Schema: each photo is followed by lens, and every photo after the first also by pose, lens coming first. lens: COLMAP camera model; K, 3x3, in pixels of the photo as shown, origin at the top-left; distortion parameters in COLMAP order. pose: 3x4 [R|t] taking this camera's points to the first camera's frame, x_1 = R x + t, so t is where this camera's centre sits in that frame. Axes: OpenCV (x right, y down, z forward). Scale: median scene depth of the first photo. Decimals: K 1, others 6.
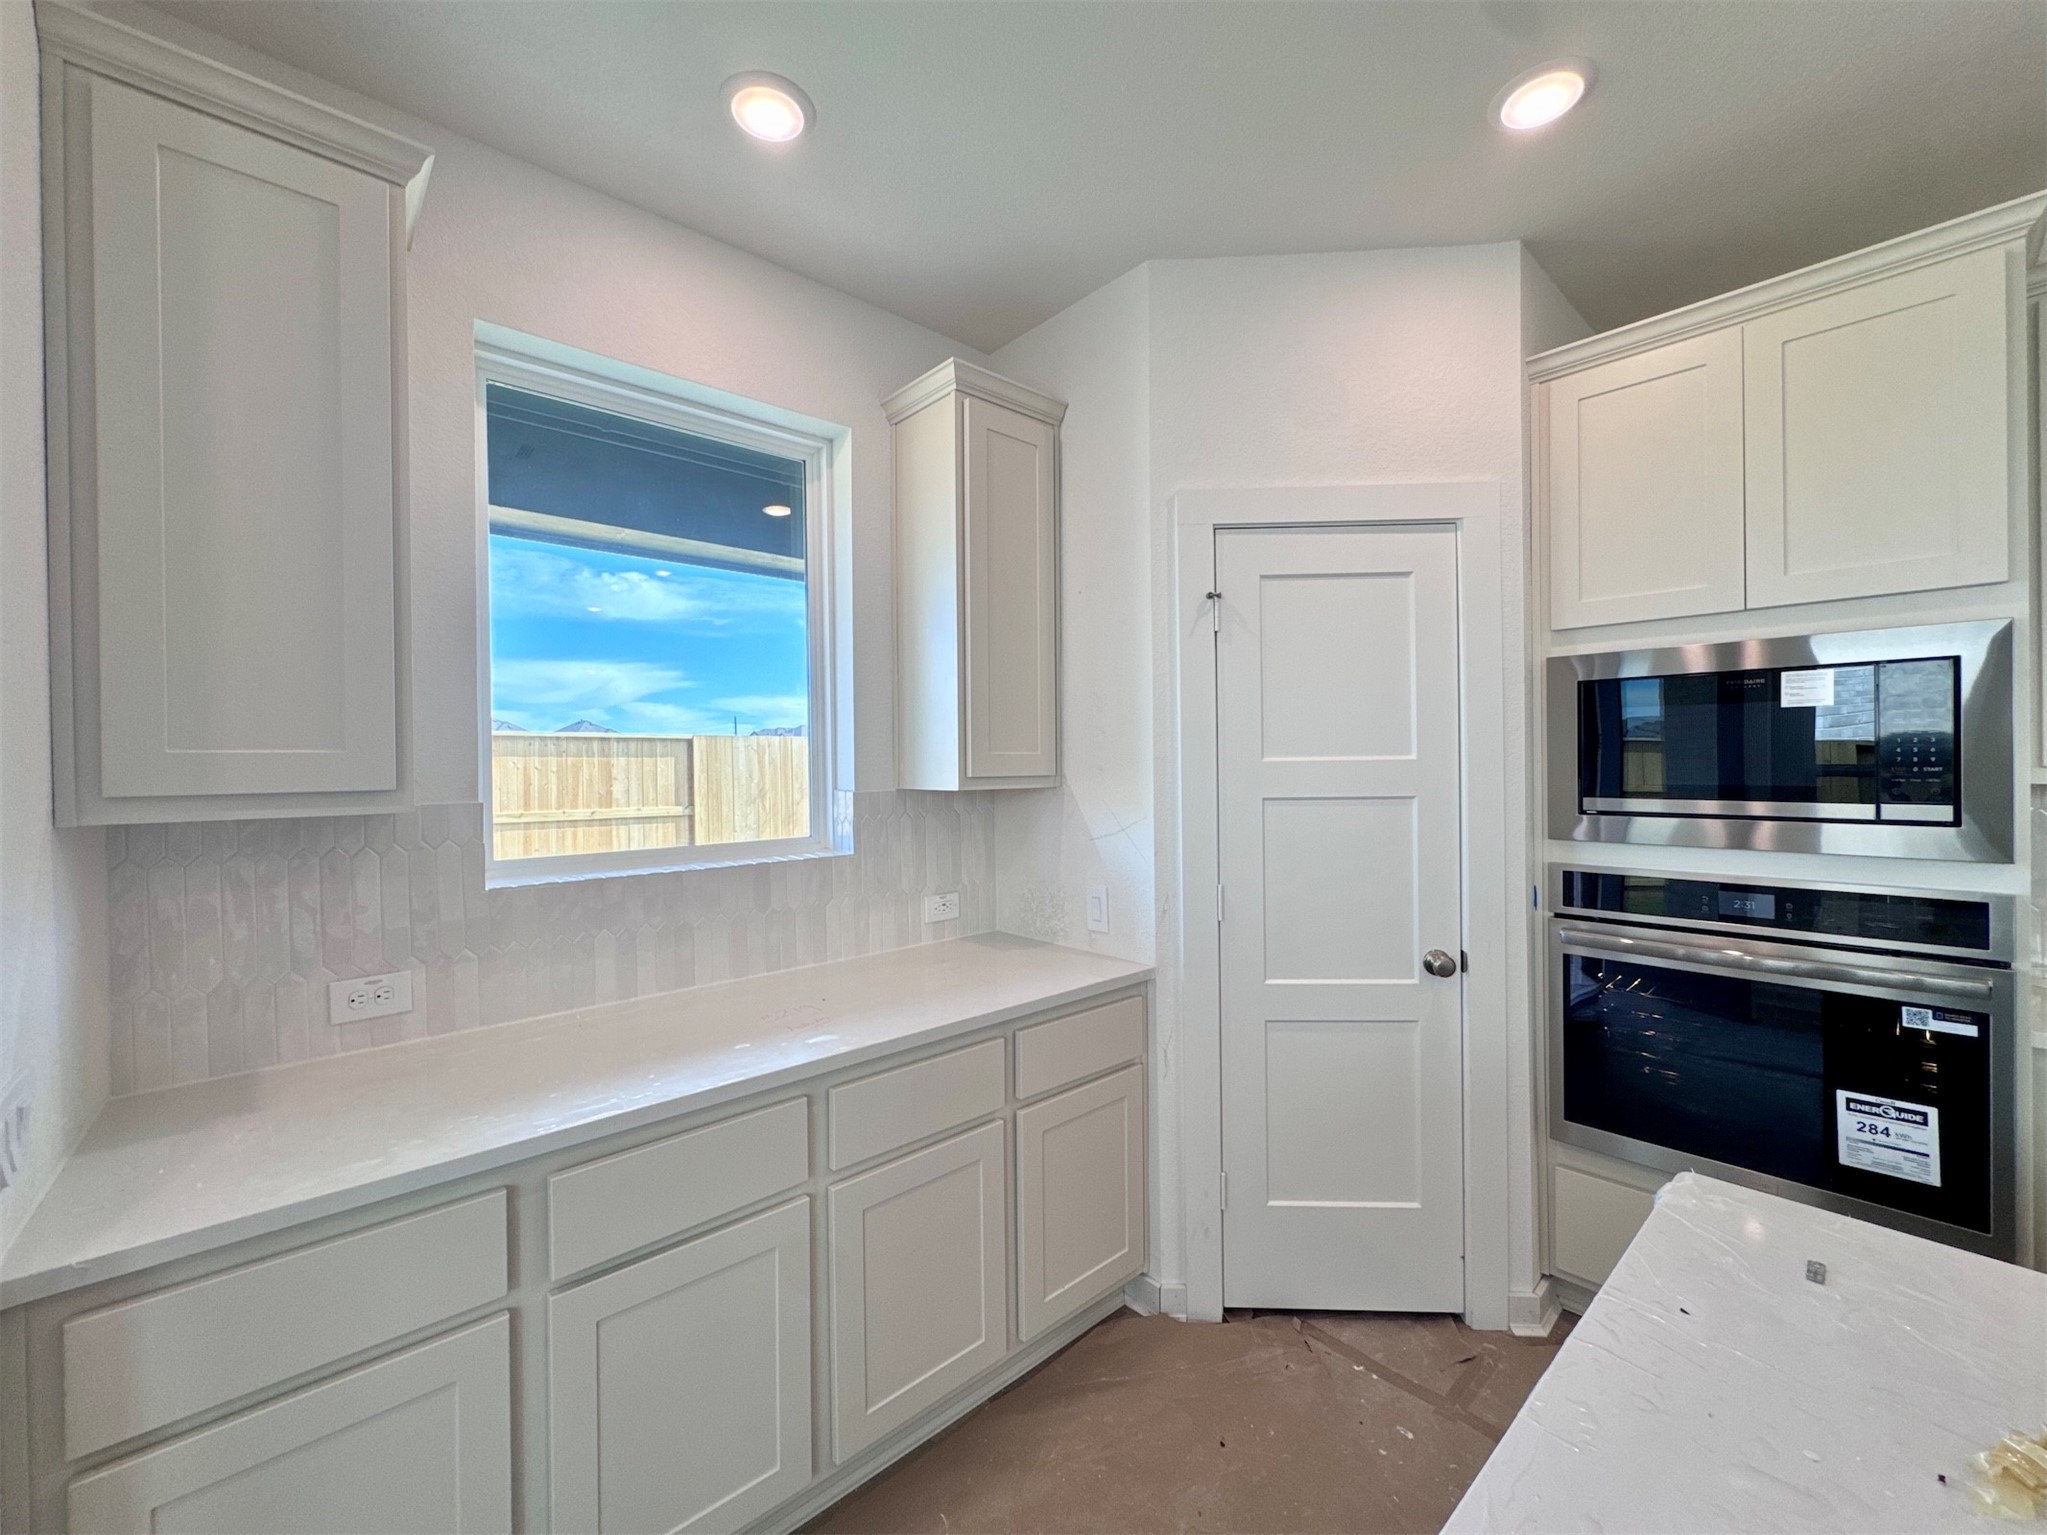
lens RADIAL K [[823.9, 0, 1021.5], [0, 823.9, 765.5], [0, 0, 1]] dist [-0.001181, -0.000180]
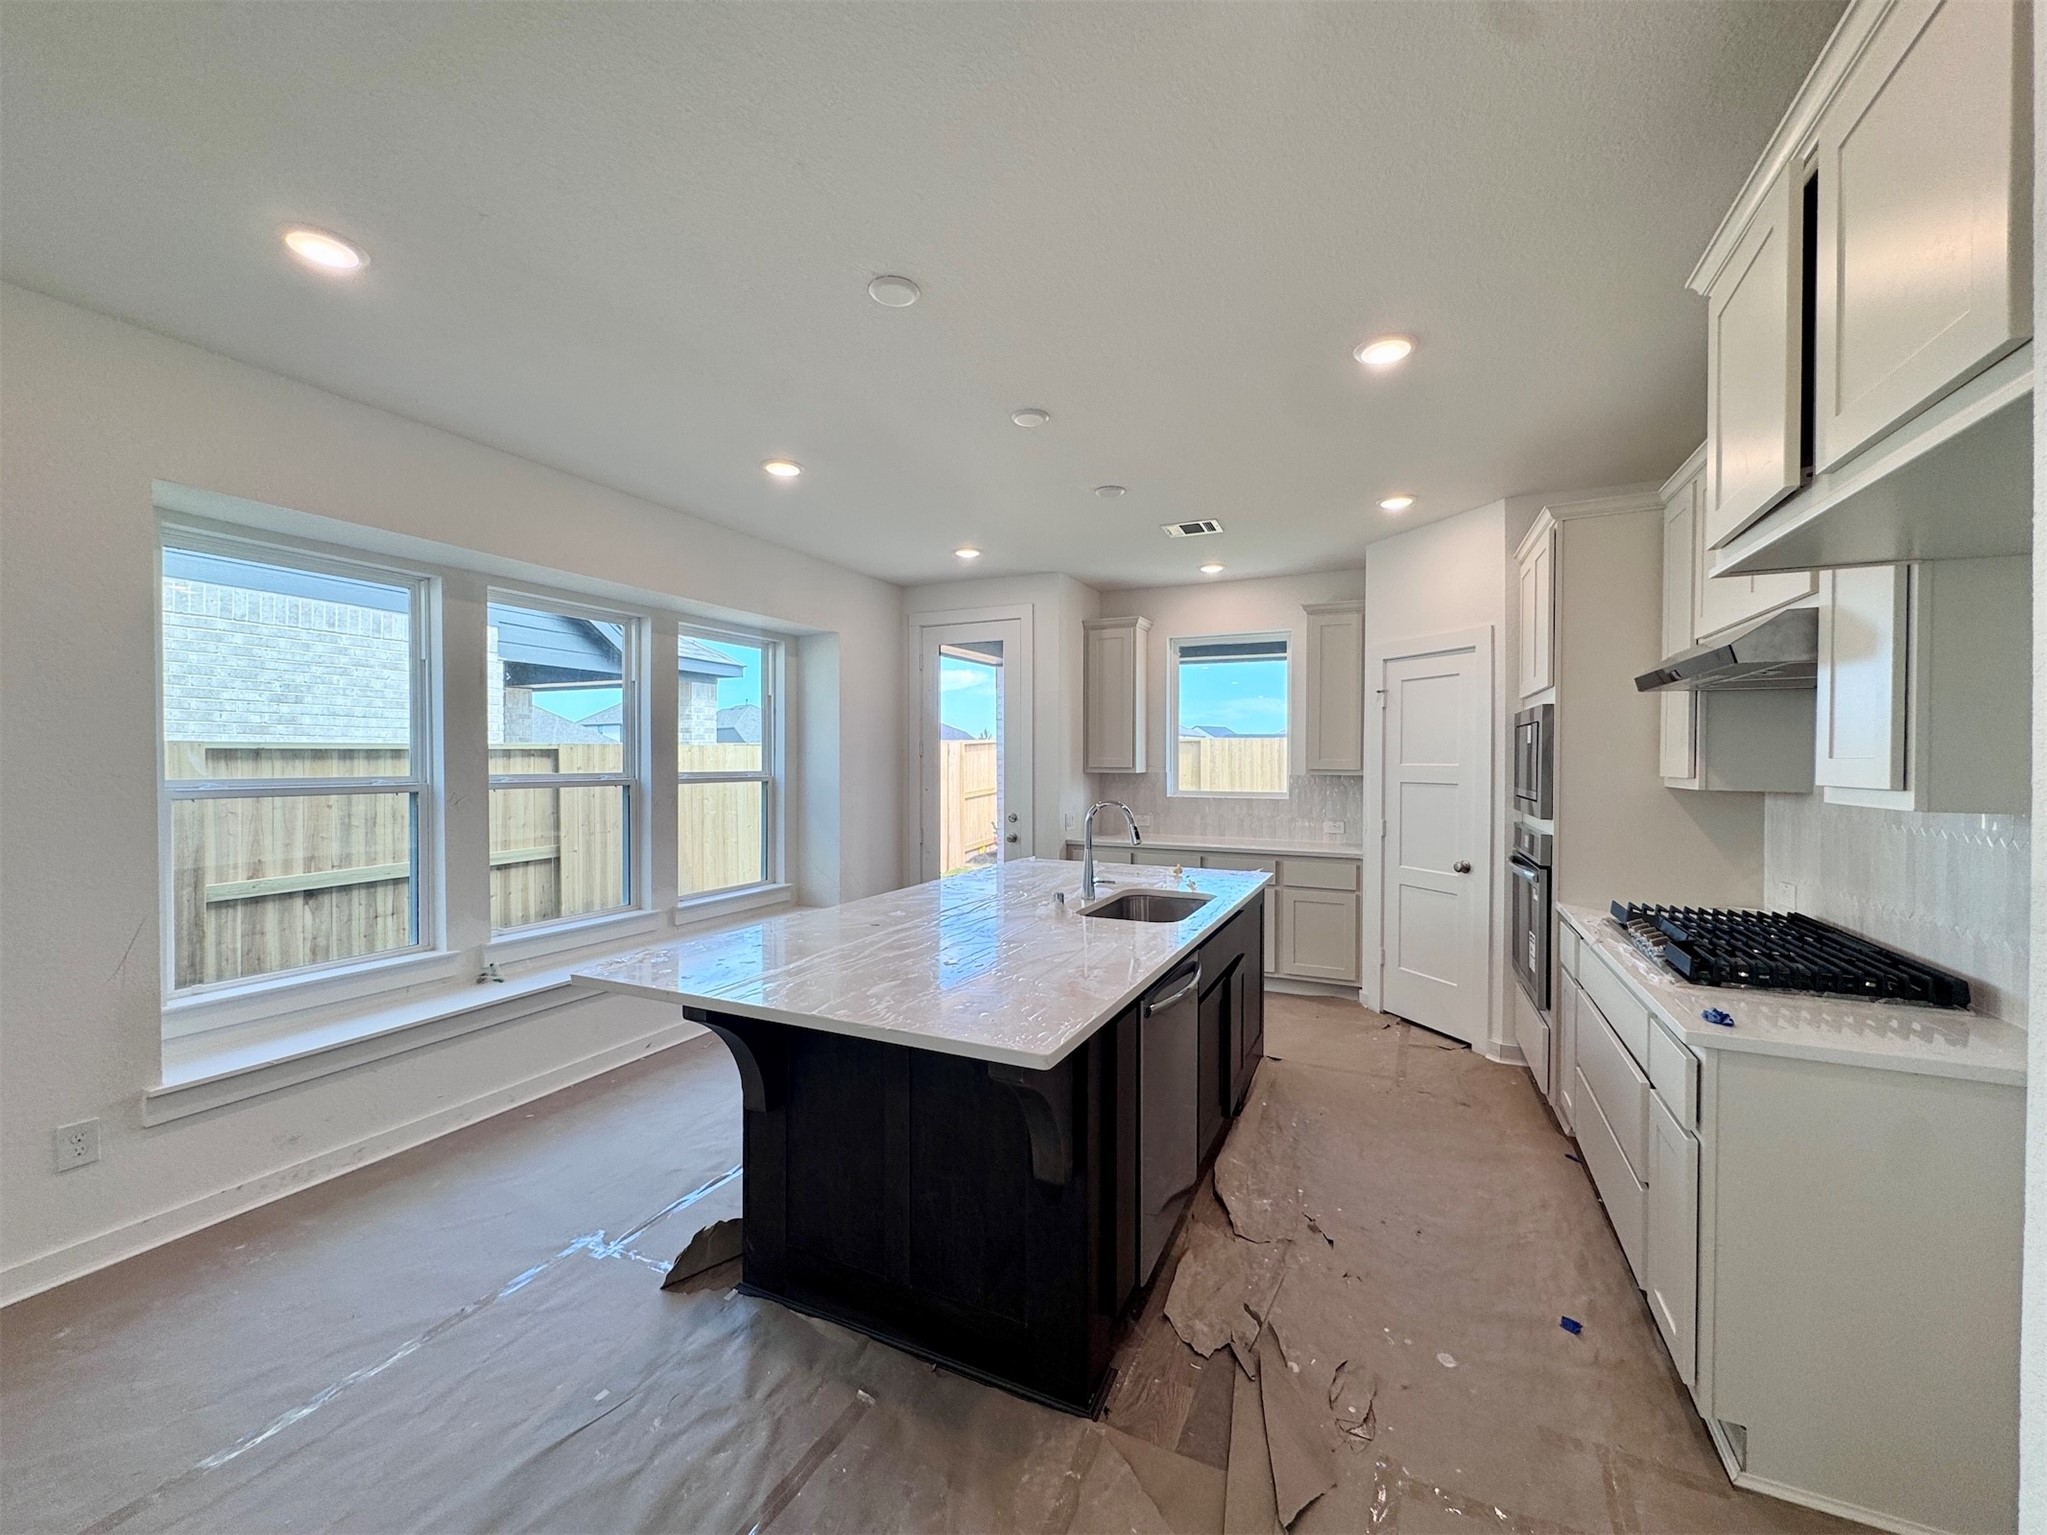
lens RADIAL K [[823.9, 0, 1021.5], [0, 823.9, 765.5], [0, 0, 1]] dist [-0.001181, -0.000180]
pose [[0.388545, 0.024144, -0.921113, 1.928826], [-0.007983, 0.999707, 0.022837, -0.048107], [0.921395, -0.001520, 0.388624, -0.780228]]
